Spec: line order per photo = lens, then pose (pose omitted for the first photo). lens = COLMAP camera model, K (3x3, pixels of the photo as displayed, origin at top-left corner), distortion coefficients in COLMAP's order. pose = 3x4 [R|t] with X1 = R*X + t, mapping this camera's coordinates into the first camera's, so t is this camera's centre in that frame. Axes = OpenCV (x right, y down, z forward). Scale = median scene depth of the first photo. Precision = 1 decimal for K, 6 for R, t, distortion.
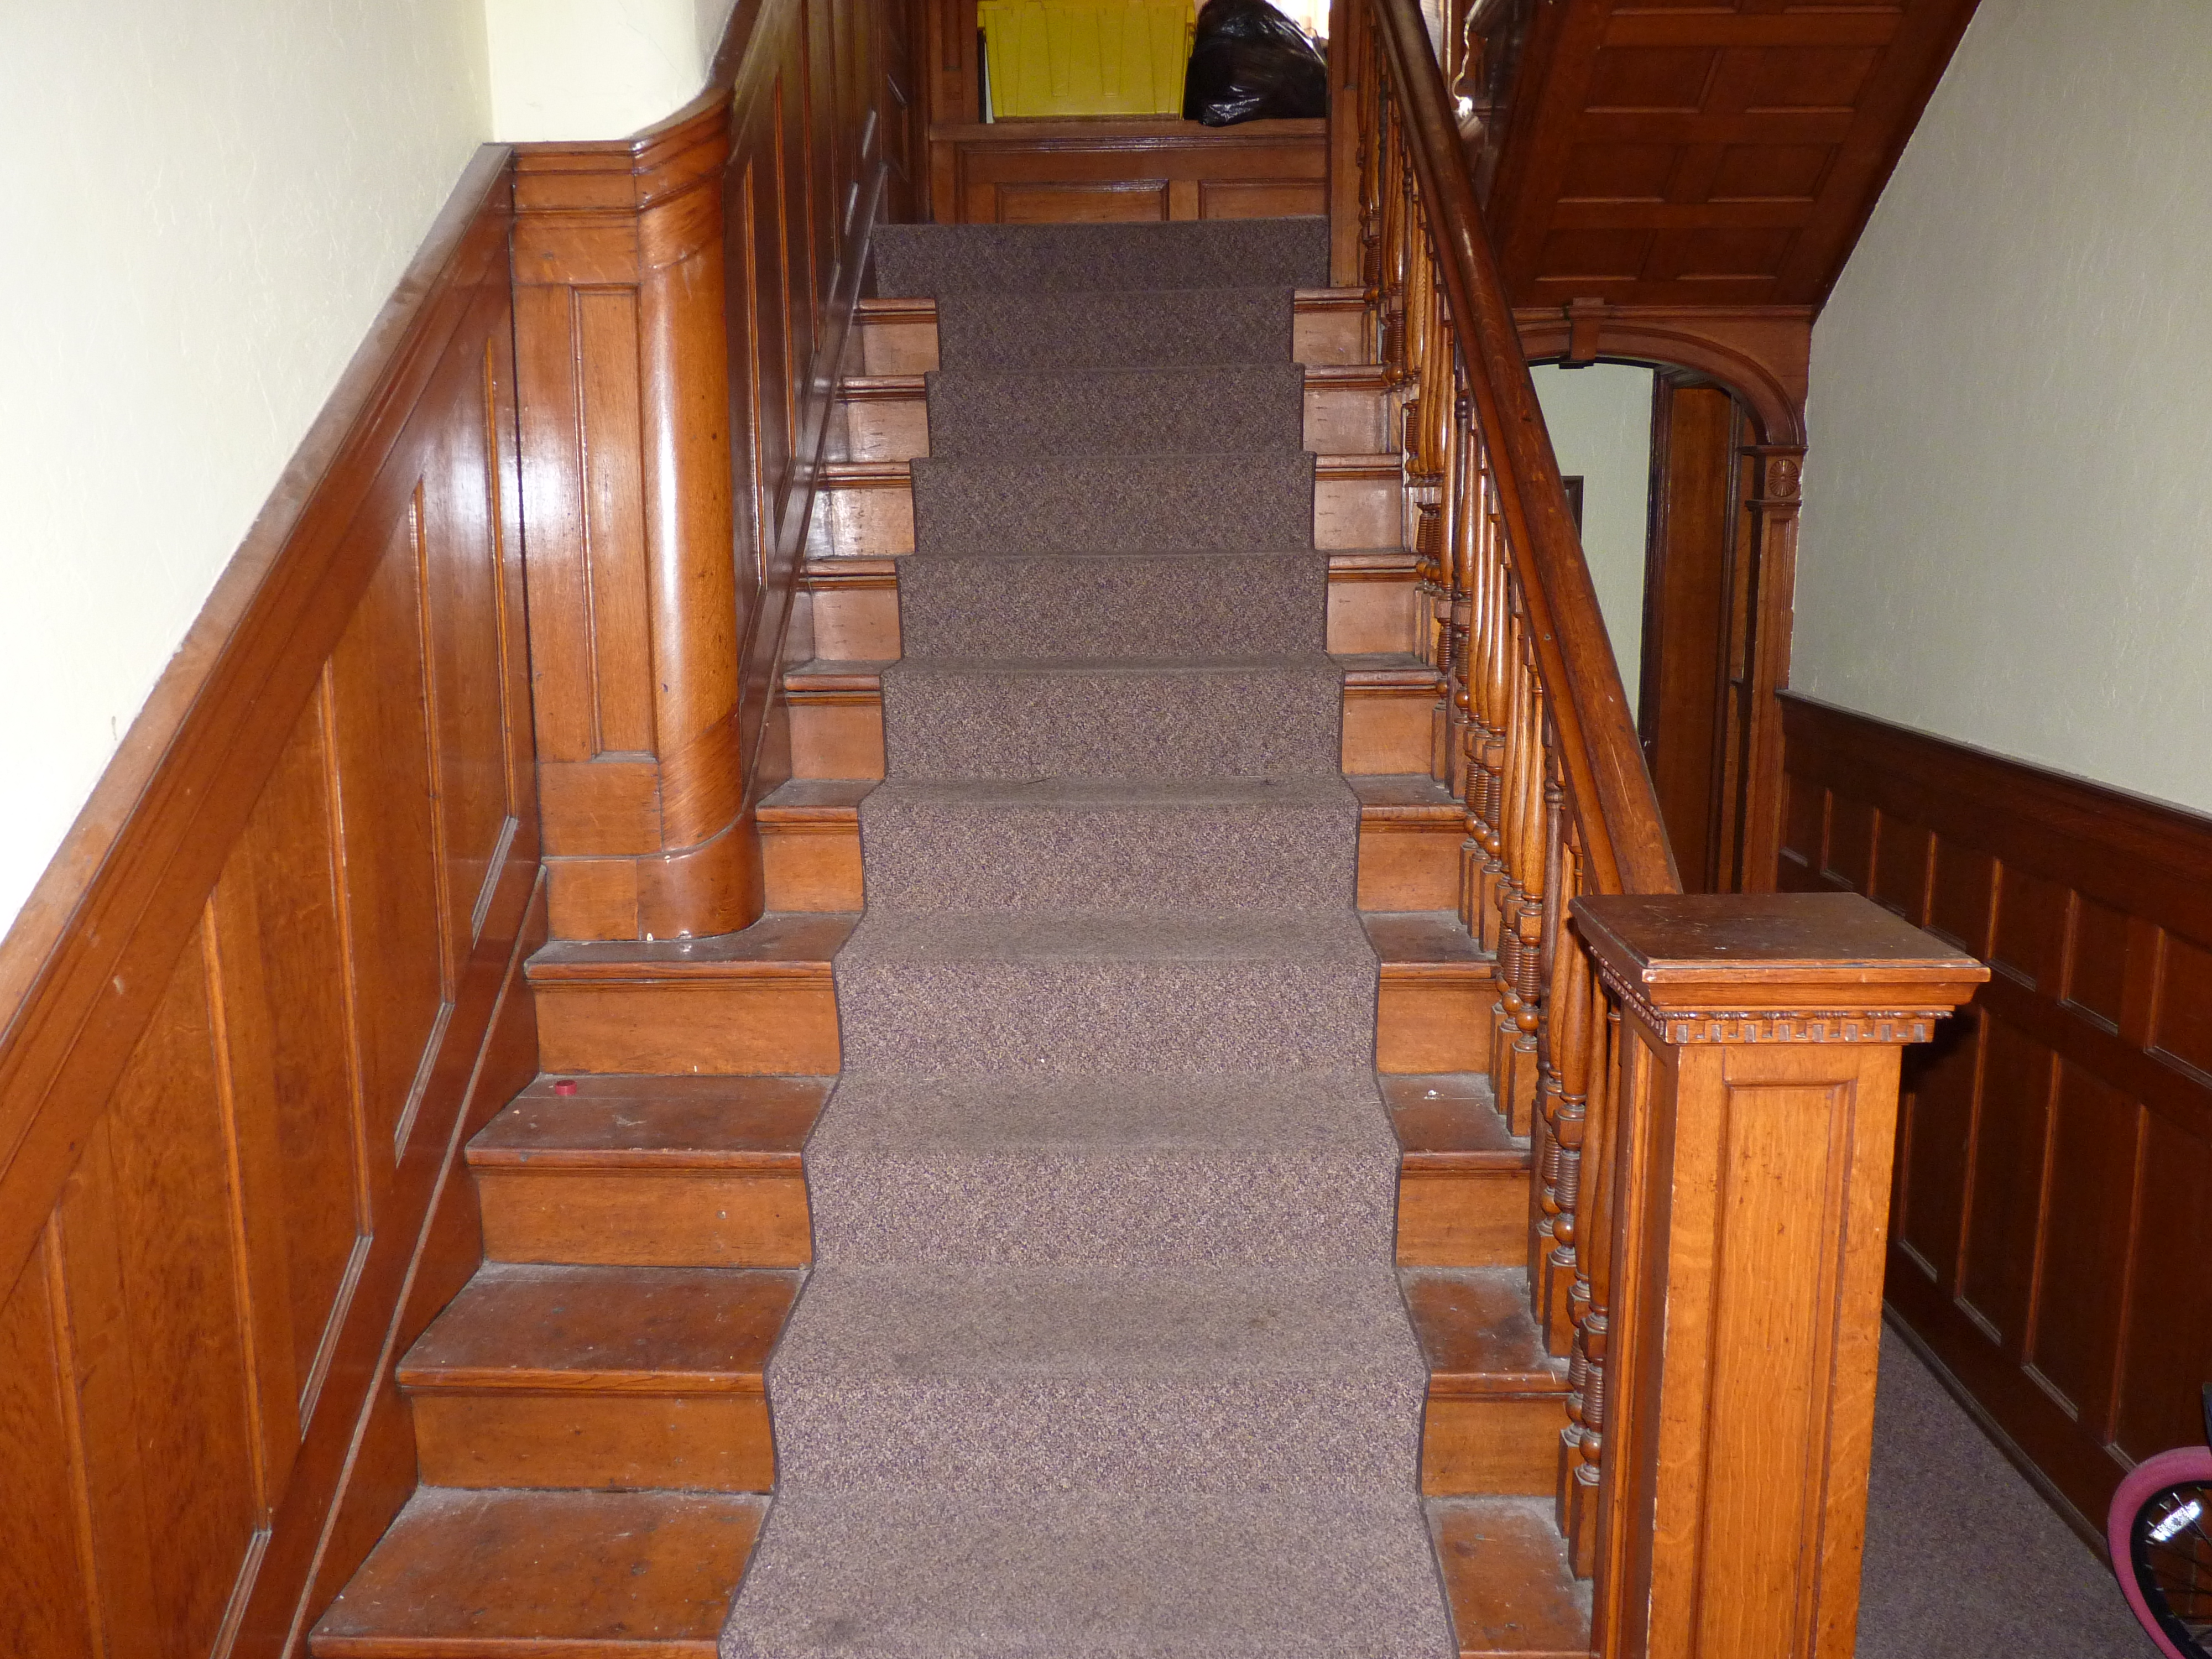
lens RADIAL K [[1786.1, 0, 1110.1], [0, 1786.1, 832.8], [0, 0, 1]] dist [-0.017915, 0.002469]
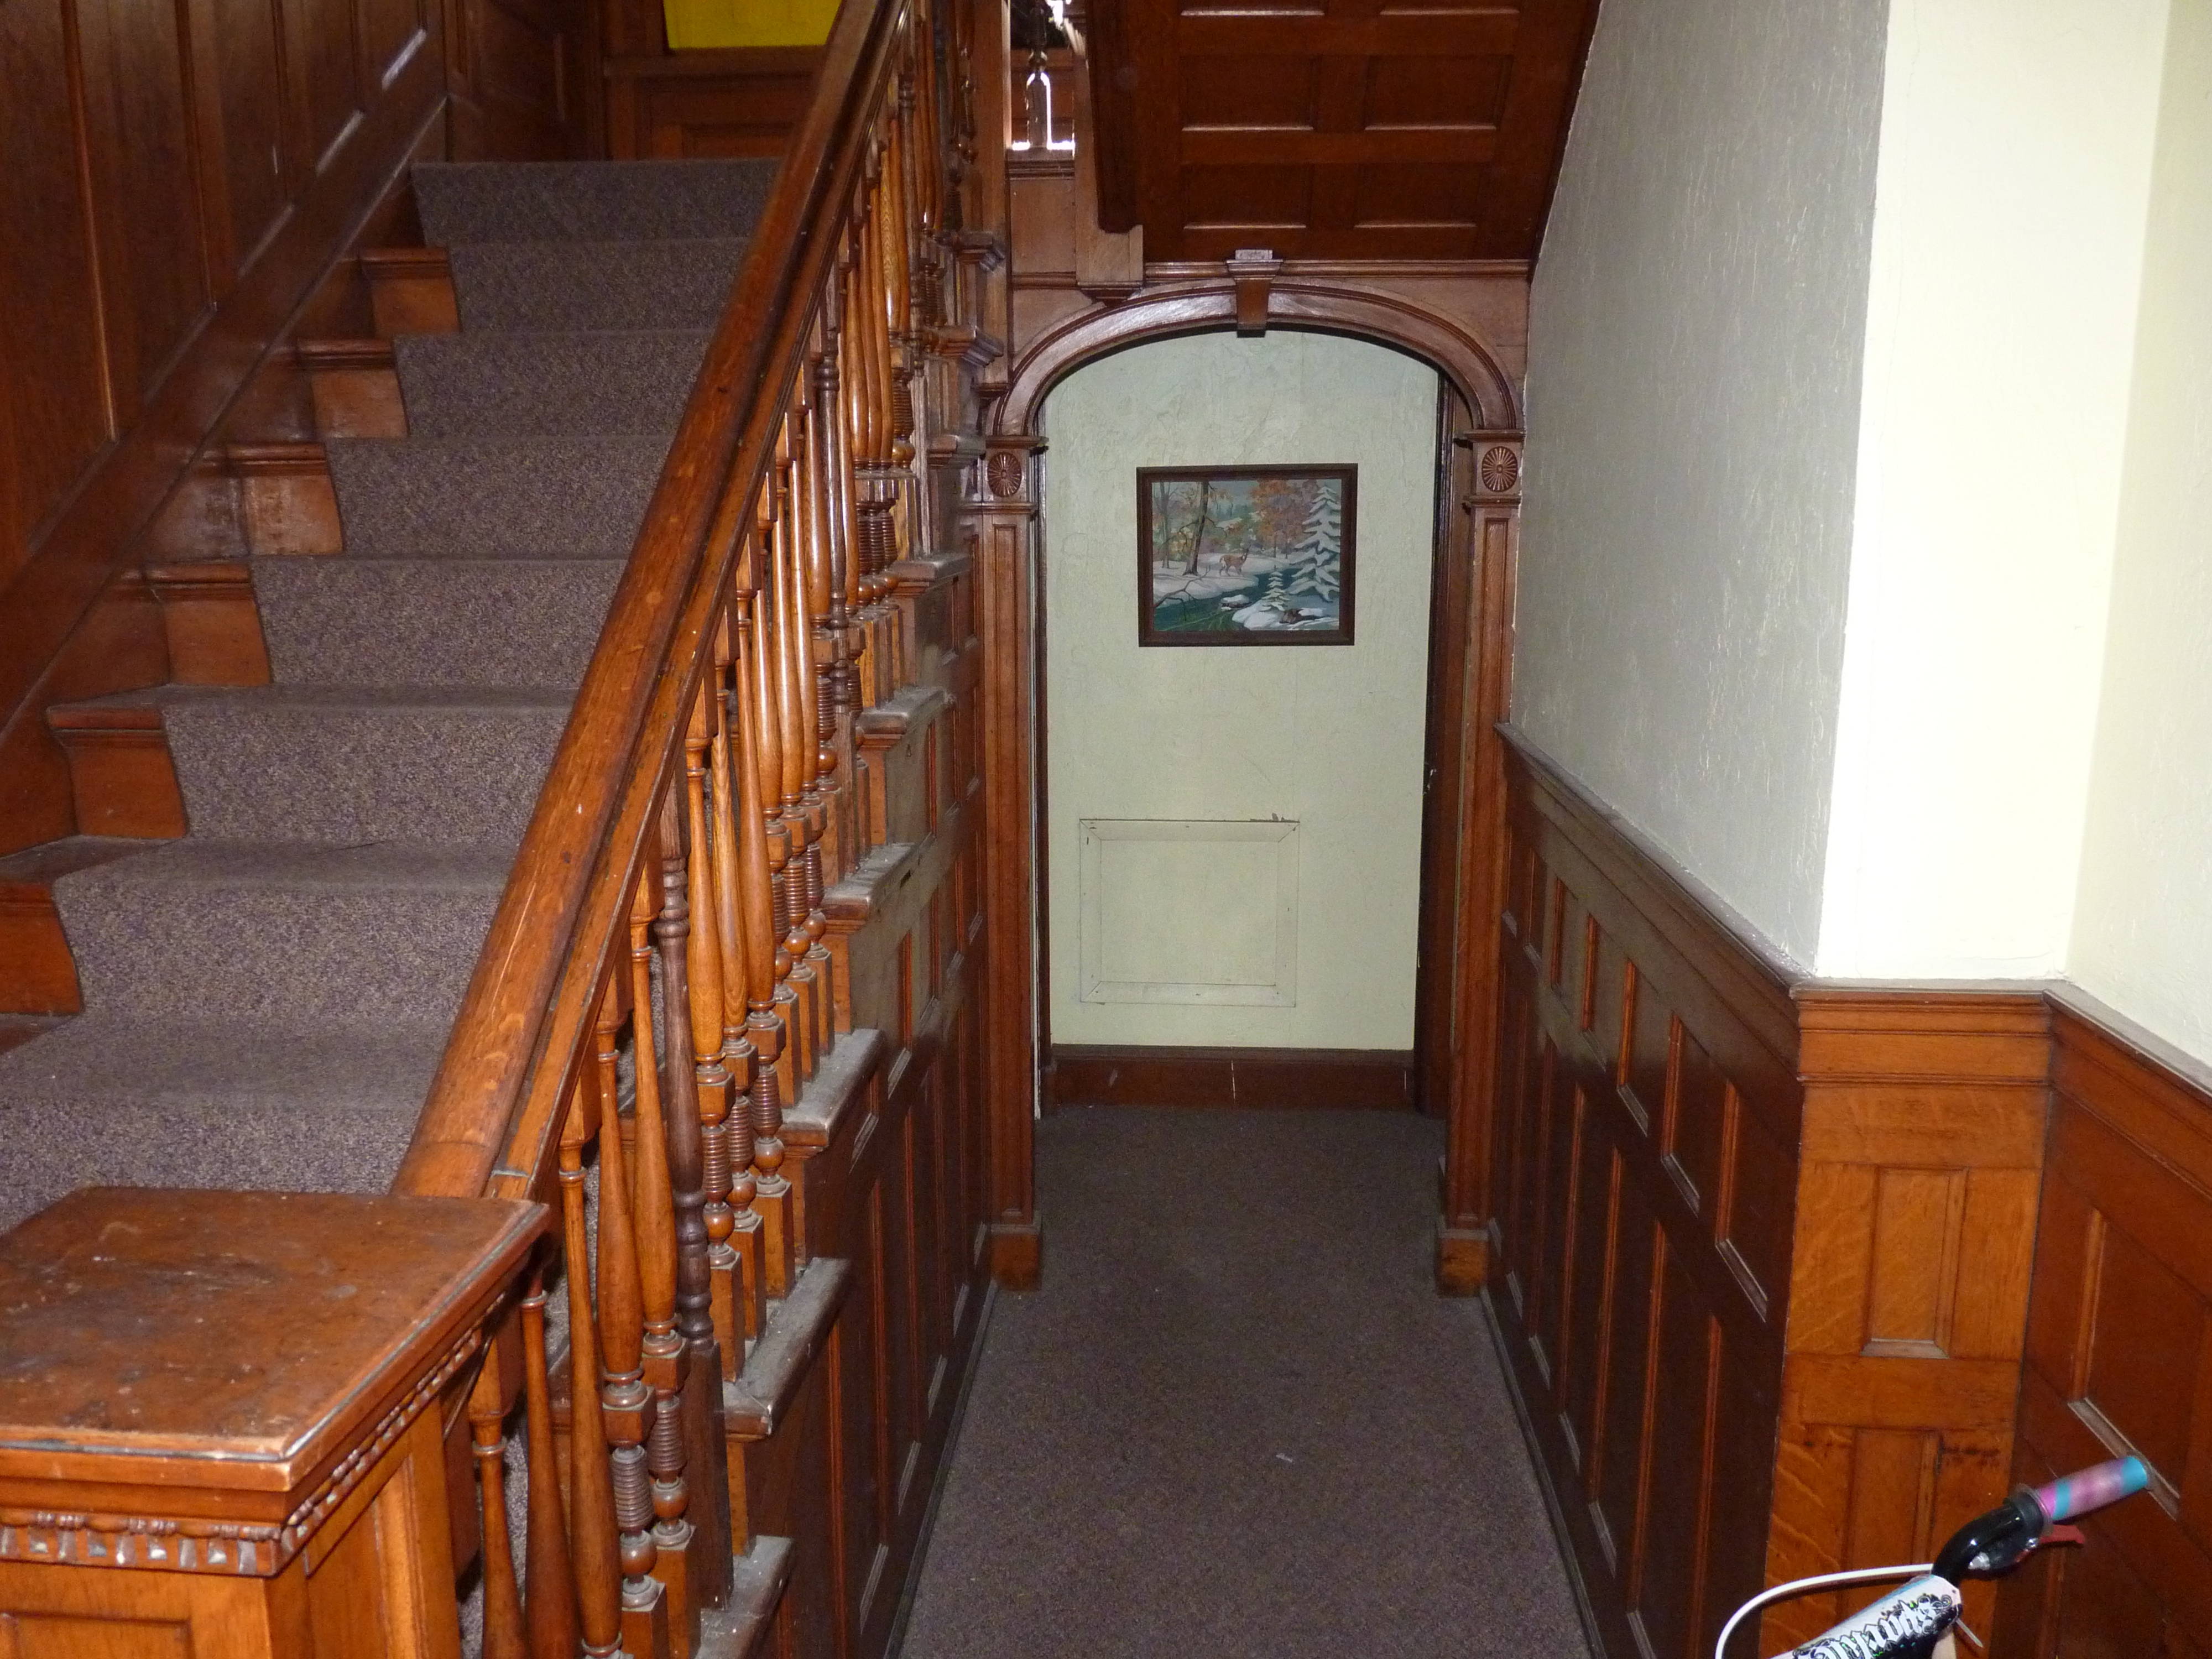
lens RADIAL K [[1786.1, 0, 1100.2], [0, 1786.1, 825.4], [0, 0, 1]] dist [-0.017915, 0.002469]
pose [[0.998728, 0.018077, -0.047066, 0.269999], [-0.017776, 0.999819, 0.006815, -0.040962], [0.047181, -0.005970, 0.998869, 0.184681]]
